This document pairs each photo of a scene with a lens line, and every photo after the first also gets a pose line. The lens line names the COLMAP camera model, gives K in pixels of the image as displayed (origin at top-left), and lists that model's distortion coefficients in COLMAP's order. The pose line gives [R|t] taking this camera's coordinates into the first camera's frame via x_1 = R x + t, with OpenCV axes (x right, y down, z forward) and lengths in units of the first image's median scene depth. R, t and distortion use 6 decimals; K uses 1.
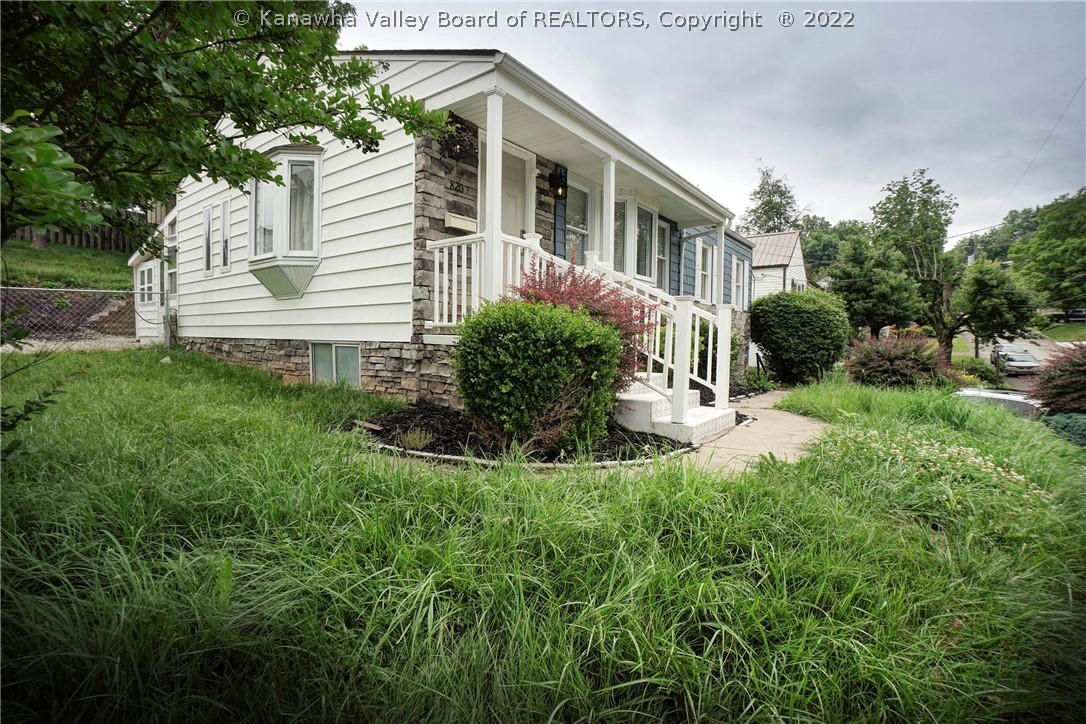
lens RADIAL K [[497.9, 0, 537.1], [0, 497.9, 353.1], [0, 0, 1]] dist [-0.034219, -0.000171]
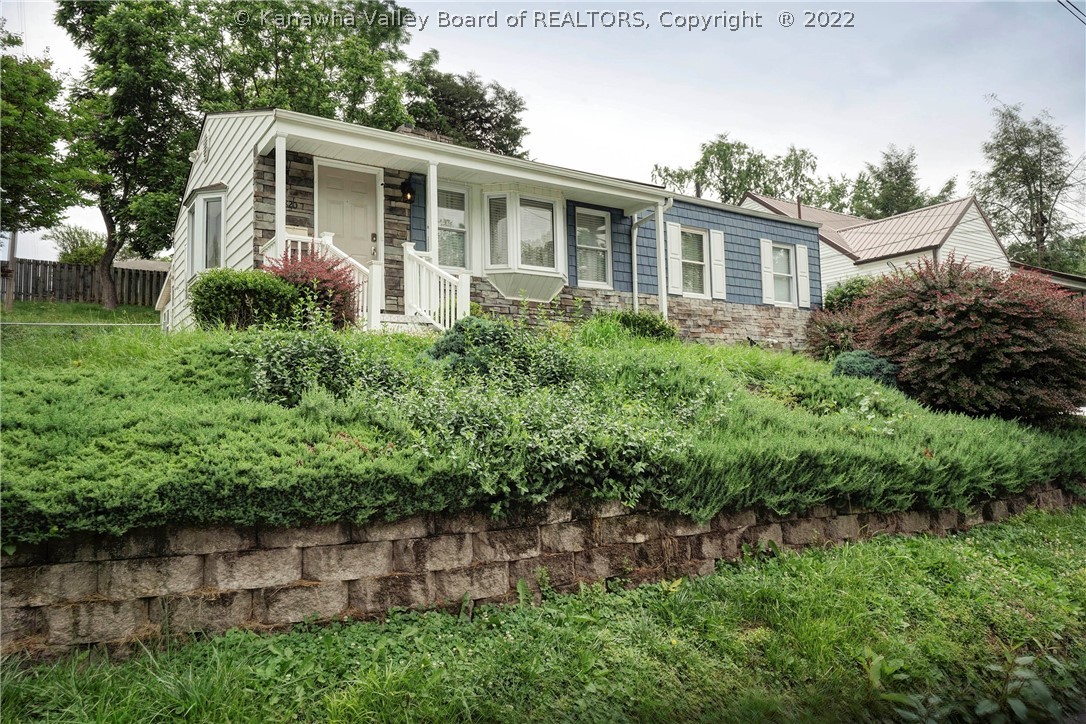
lens RADIAL K [[725.4, 0, 544.8], [0, 725.4, 363.1], [0, 0, 1]] dist [0.003823, 0.001554]
pose [[0.953975, -0.061830, -0.293442, 0.807789], [0.033713, 0.994423, -0.099931, 0.230446], [0.297984, 0.085439, 0.950740, -0.454856]]
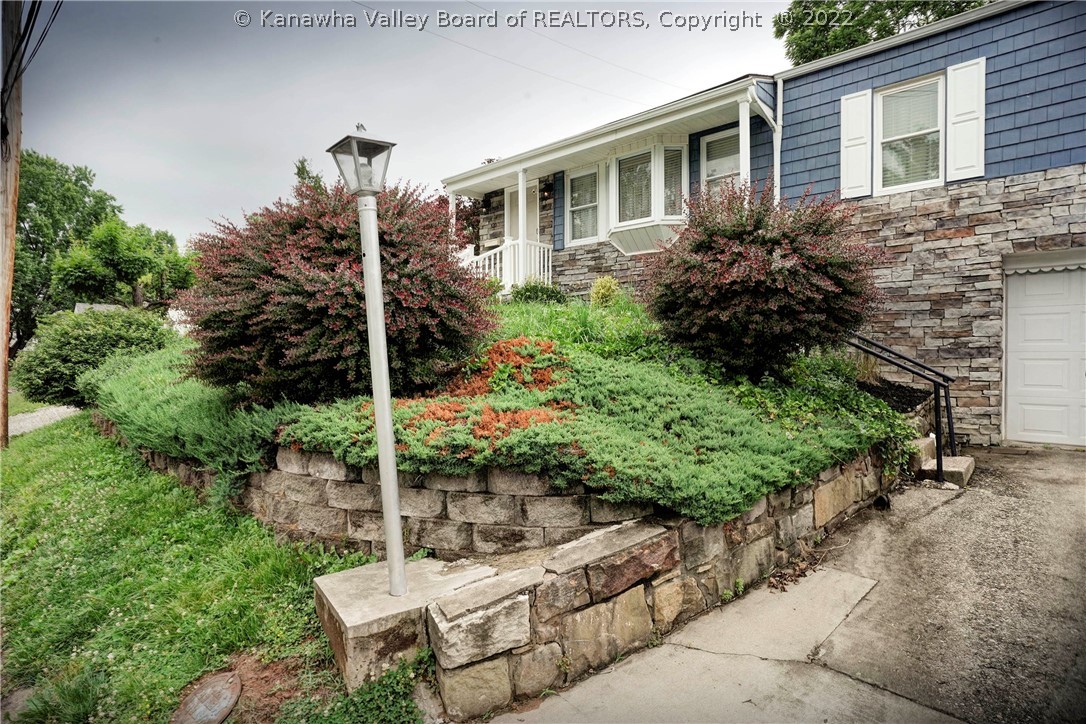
lens RADIAL K [[595.5, 0, 539.6], [0, 595.5, 356.2], [0, 0, 1]] dist [0.003062, 0.001687]
pose [[-0.083670, -0.004984, -0.996481, 1.851790], [-0.016284, 0.999861, -0.003634, 0.172984], [0.996360, 0.015923, -0.083740, 1.139434]]
